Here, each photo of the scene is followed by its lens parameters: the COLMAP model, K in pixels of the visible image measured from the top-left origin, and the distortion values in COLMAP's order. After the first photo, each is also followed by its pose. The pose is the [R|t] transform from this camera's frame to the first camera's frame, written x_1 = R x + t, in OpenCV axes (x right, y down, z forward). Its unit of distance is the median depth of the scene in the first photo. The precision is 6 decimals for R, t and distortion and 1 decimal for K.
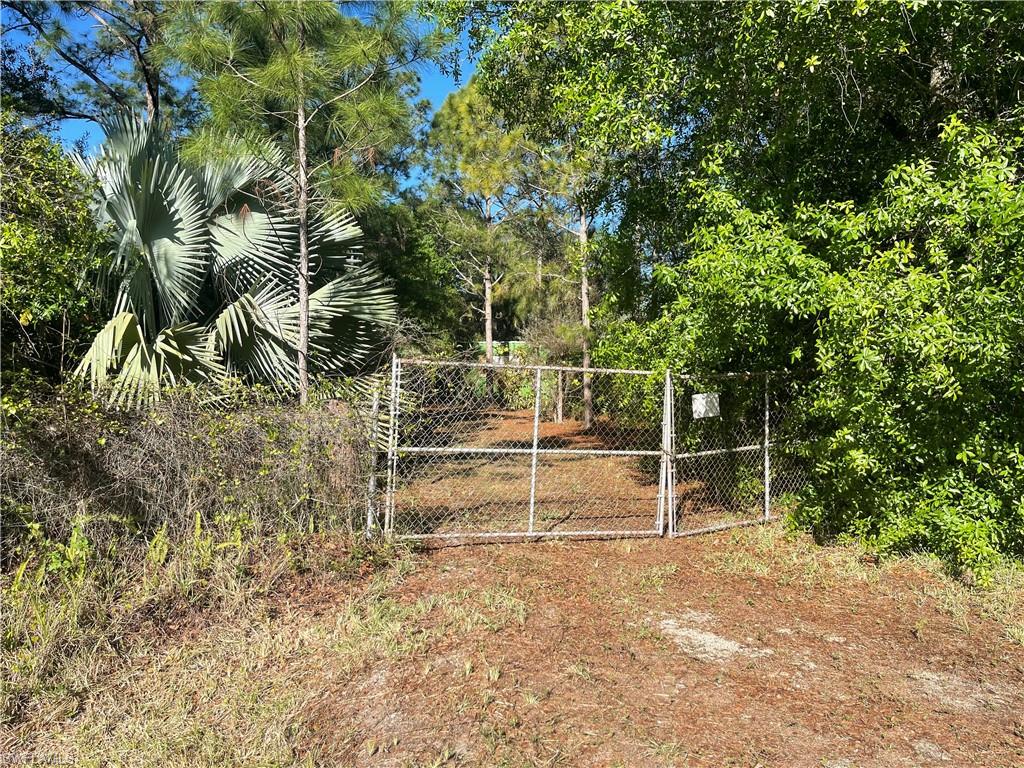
lens RADIAL K [[782.6, 0, 510.0], [0, 782.6, 382.0], [0, 0, 1]] dist [0.040734, 0.002670]
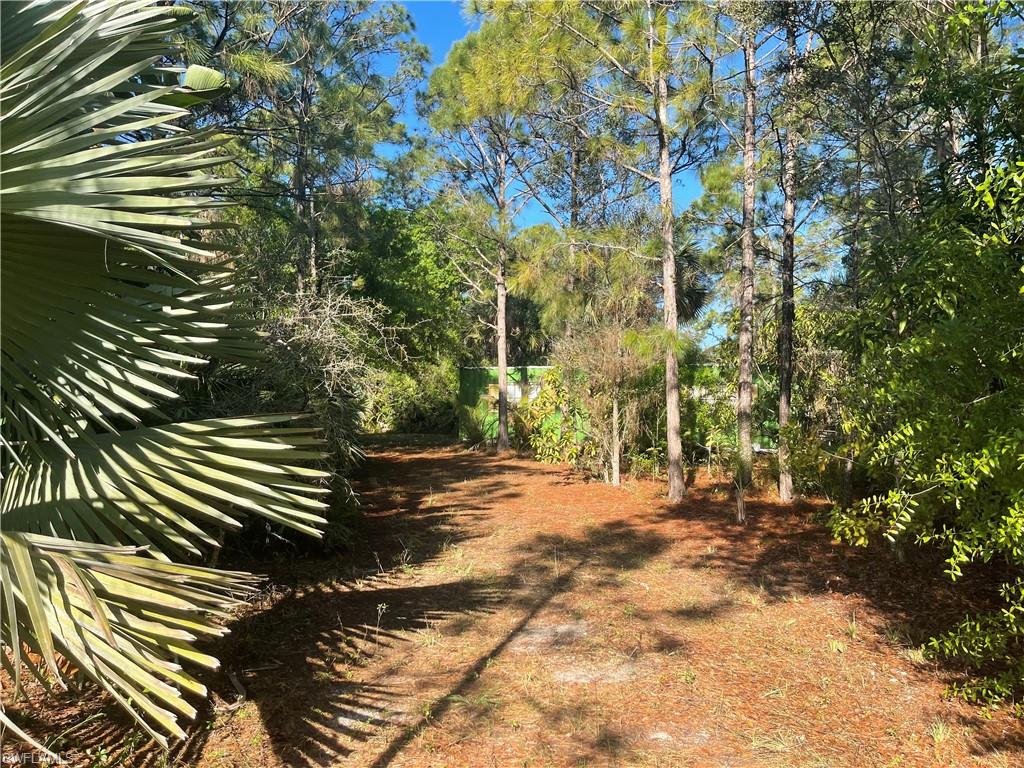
lens RADIAL K [[782.6, 0, 513.4], [0, 782.6, 386.8], [0, 0, 1]] dist [0.040734, 0.002670]
pose [[0.999996, -0.000235, -0.002919, -0.013960], [0.000134, 0.999406, -0.034467, -0.005143], [0.002925, 0.034466, 0.999402, 0.244539]]
